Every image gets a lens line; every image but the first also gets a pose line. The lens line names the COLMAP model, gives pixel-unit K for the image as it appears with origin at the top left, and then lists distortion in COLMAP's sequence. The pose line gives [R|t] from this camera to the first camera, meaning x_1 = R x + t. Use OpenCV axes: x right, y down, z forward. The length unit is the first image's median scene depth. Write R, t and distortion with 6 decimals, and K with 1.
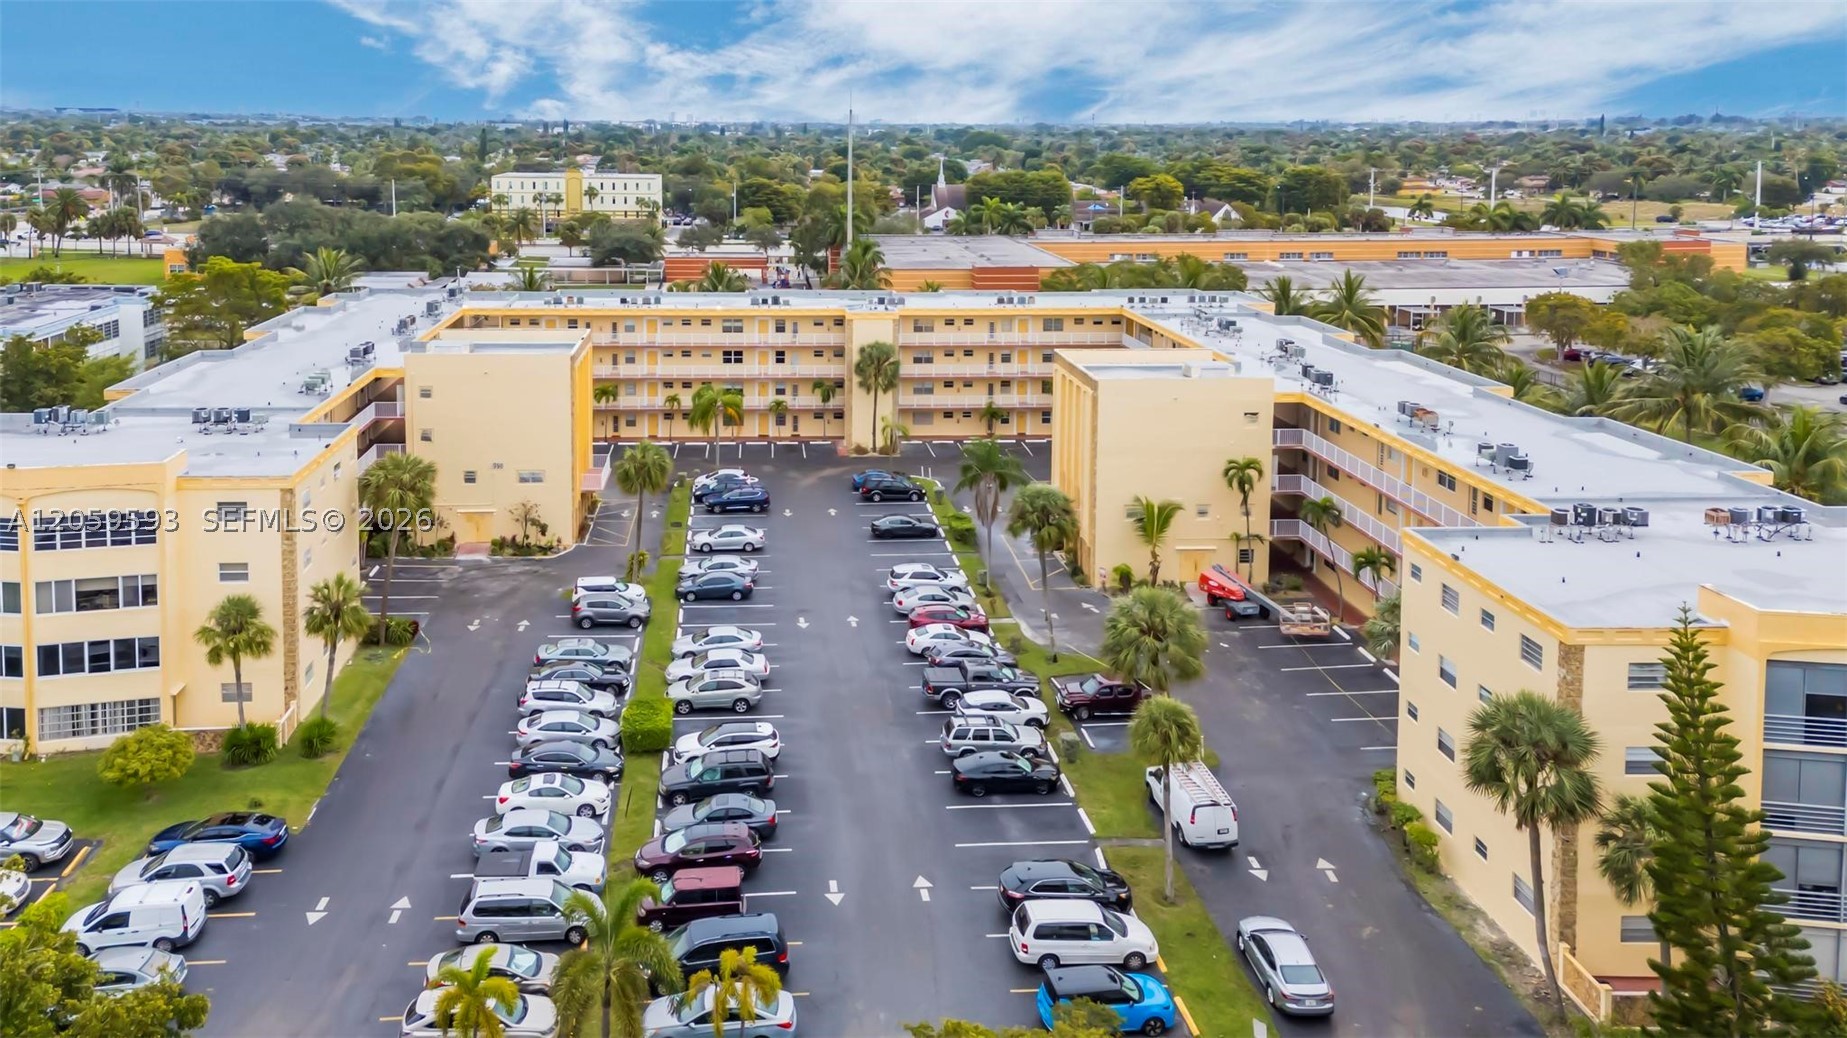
lens RADIAL K [[1450.4, 0, 927.4], [0, 1450.4, 383.3], [0, 0, 1]] dist [0.057547, -0.001970]
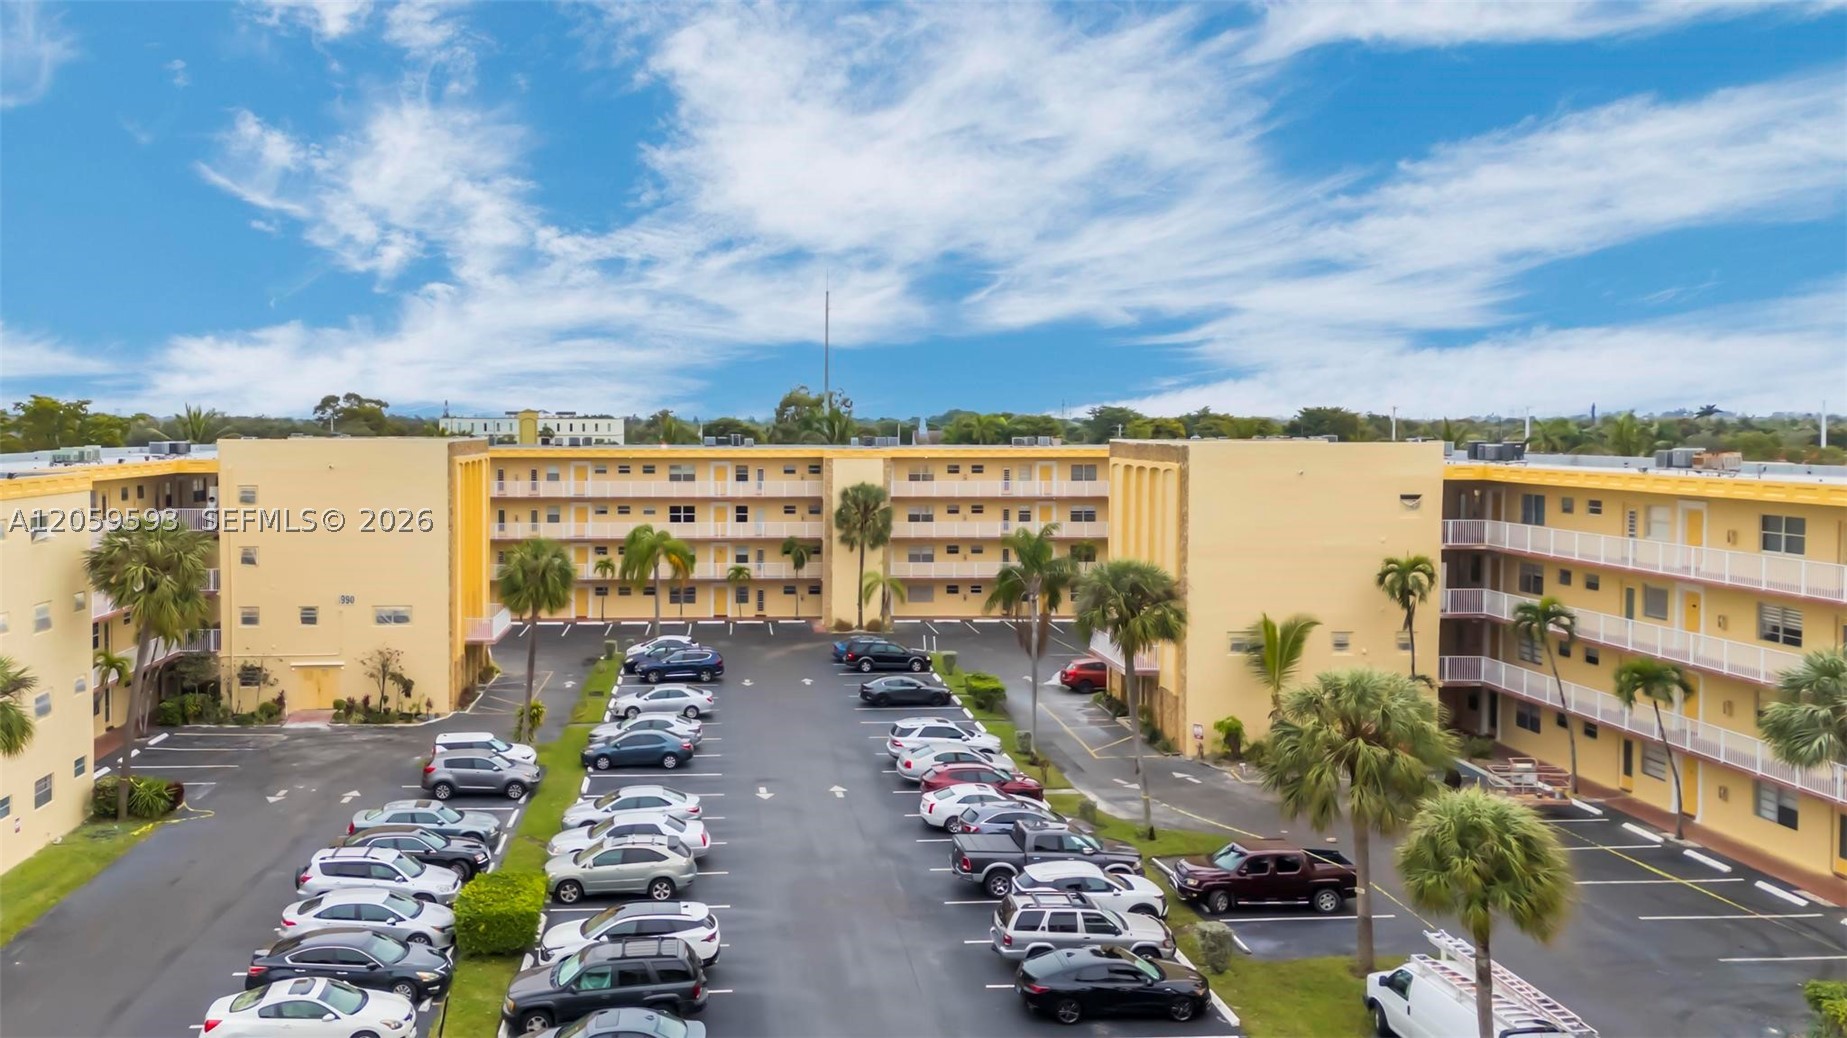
lens RADIAL K [[1497.5, 0, 858.6], [0, 1497.5, 516.8], [0, 0, 1]] dist [0.074718, 0.000128]
pose [[0.999489, -0.010569, -0.030163, -0.018588], [0.007322, 0.994359, -0.105816, 0.105587], [0.031111, 0.105541, 0.993928, 0.278714]]
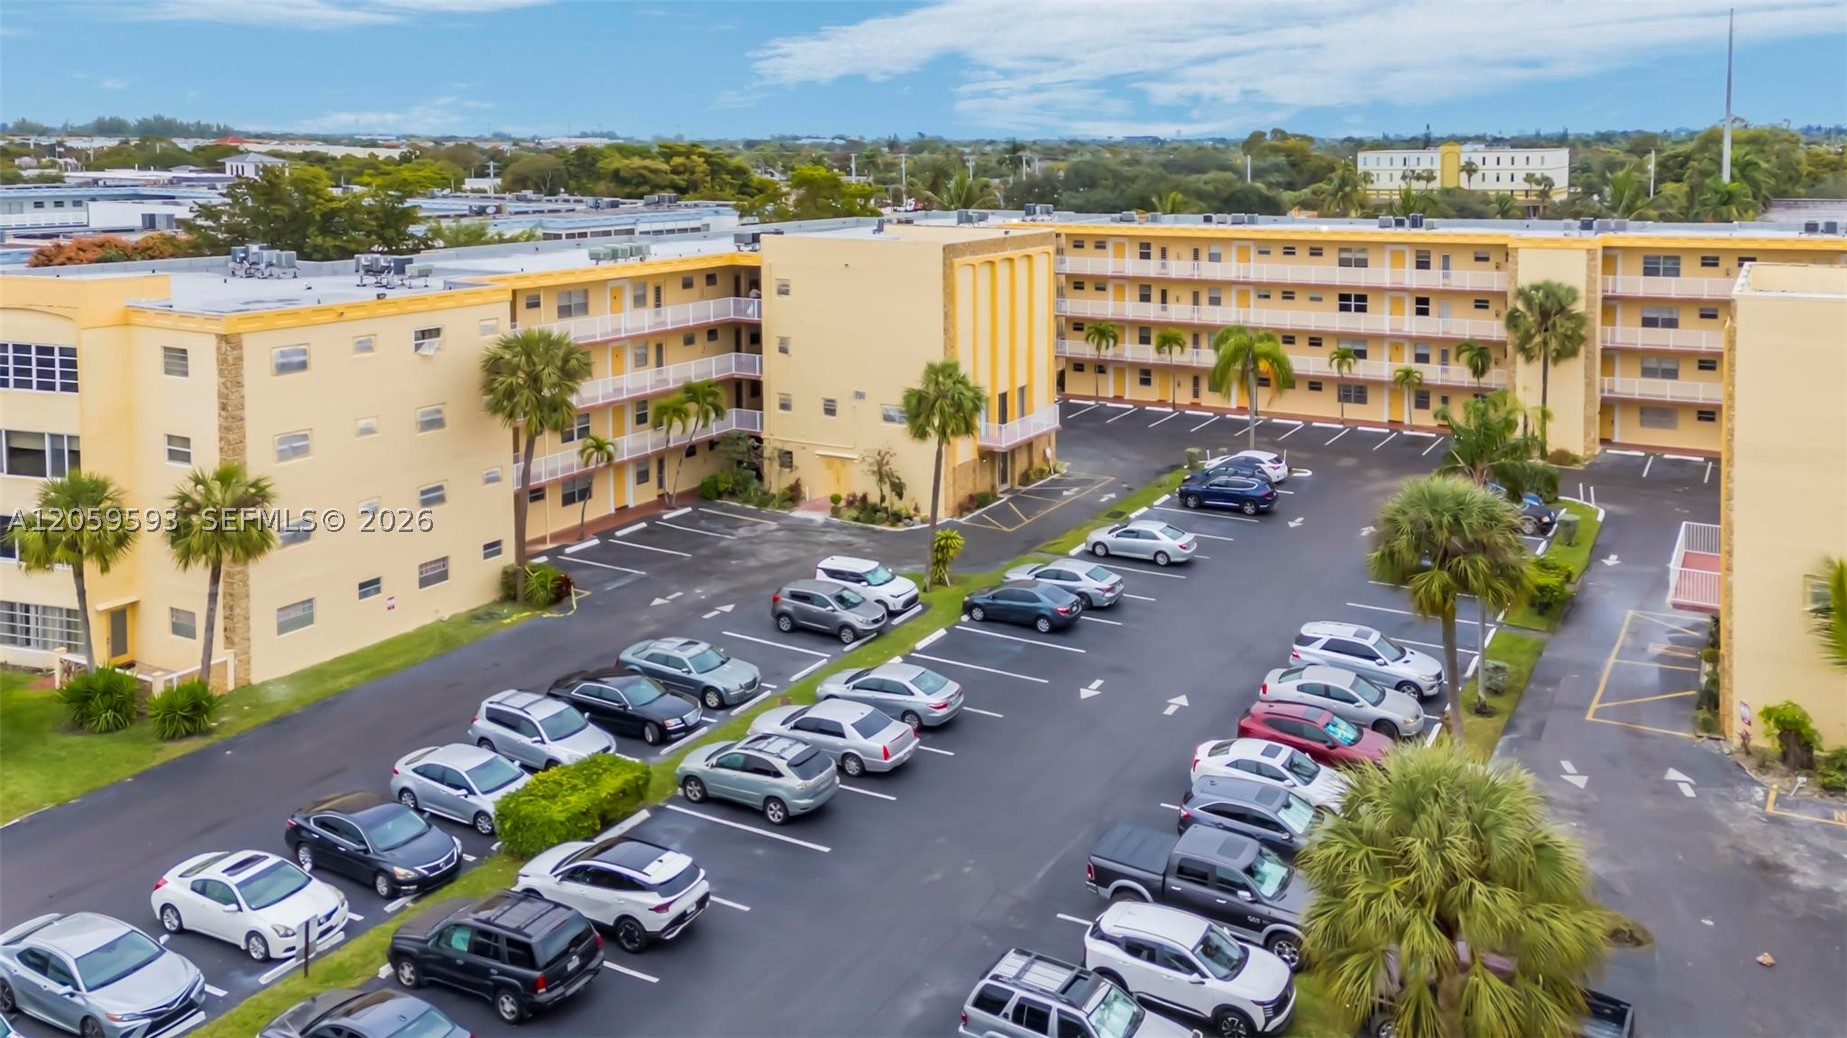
lens RADIAL K [[1498.5, 0, 966.7], [0, 1498.5, 311.8], [0, 0, 1]] dist [0.052586, 0.001825]
pose [[0.815641, 0.047436, -0.576610, 0.194868], [-0.083607, 0.995836, -0.036342, 0.041214], [0.572485, 0.077851, 0.816211, 0.454668]]
